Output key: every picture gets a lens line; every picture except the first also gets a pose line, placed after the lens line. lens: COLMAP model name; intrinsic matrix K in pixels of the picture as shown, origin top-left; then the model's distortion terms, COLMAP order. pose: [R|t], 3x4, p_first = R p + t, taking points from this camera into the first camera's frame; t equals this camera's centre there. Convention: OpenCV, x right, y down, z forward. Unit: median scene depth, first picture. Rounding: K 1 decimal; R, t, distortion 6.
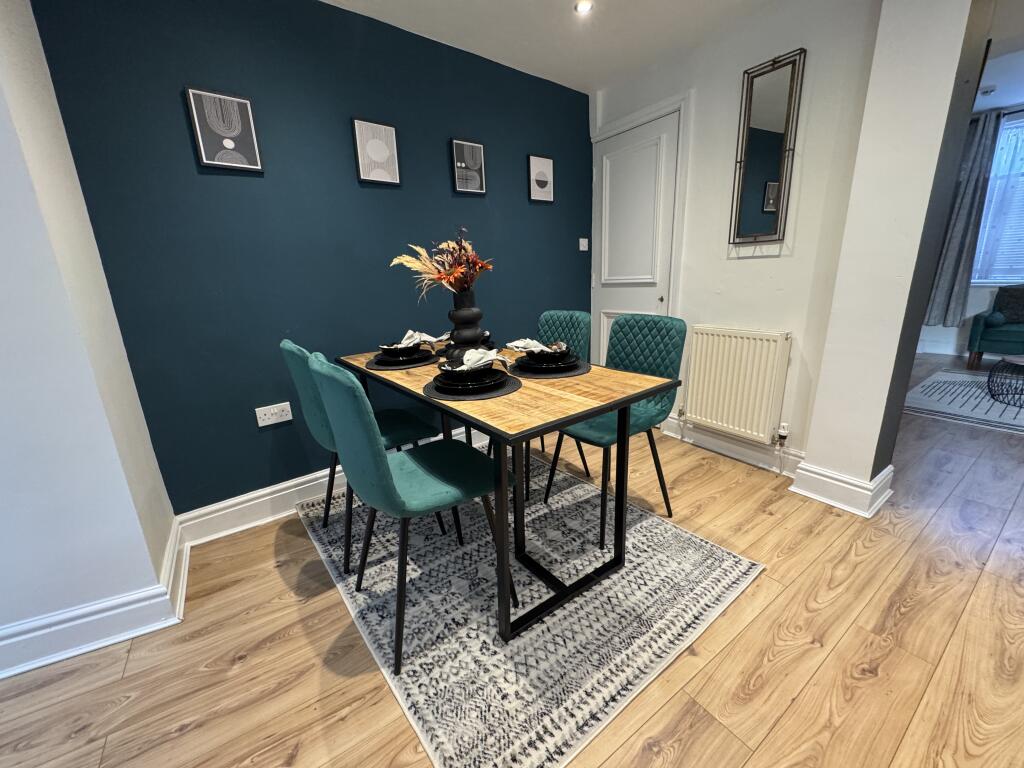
lens RADIAL K [[410.6, 0, 512.0], [0, 410.6, 384.0], [0, 0, 1]] dist [-0.000821, 0.000757]
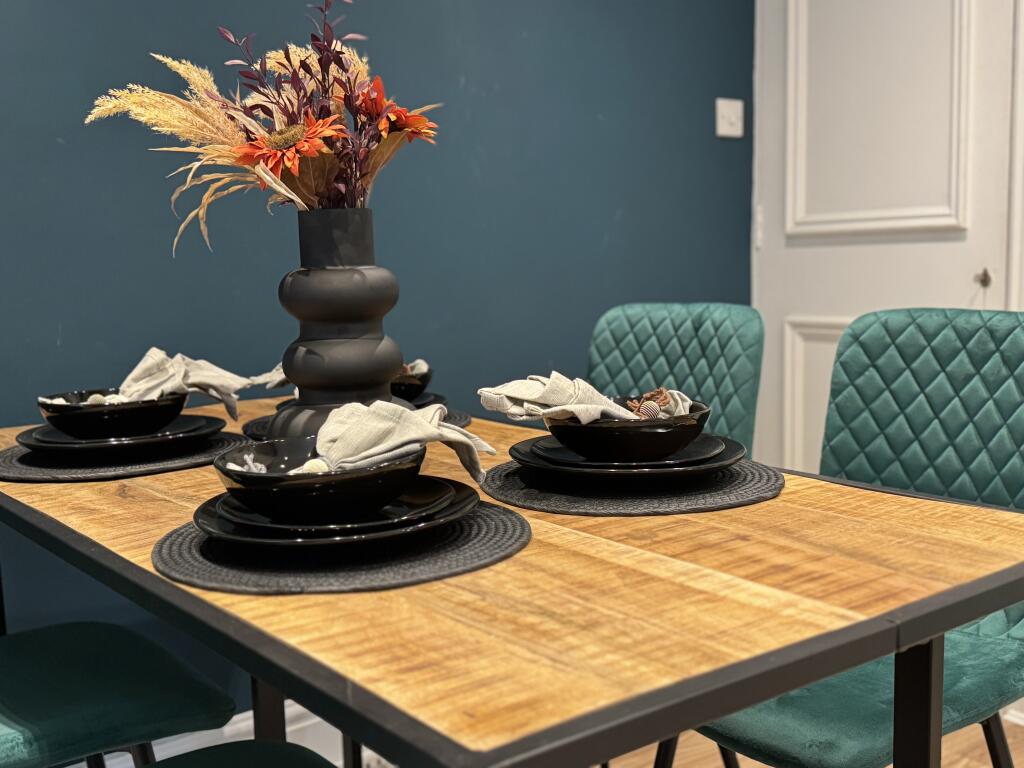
lens RADIAL K [[1152.6, 0, 512.0], [0, 1152.6, 384.0], [0, 0, 1]] dist [0.191624, -0.400889]
pose [[0.999876, 0.015728, -0.000271, 0.009298], [-0.015609, 0.989903, -0.140888, 0.009314], [-0.001948, 0.140874, 0.990026, 0.221502]]
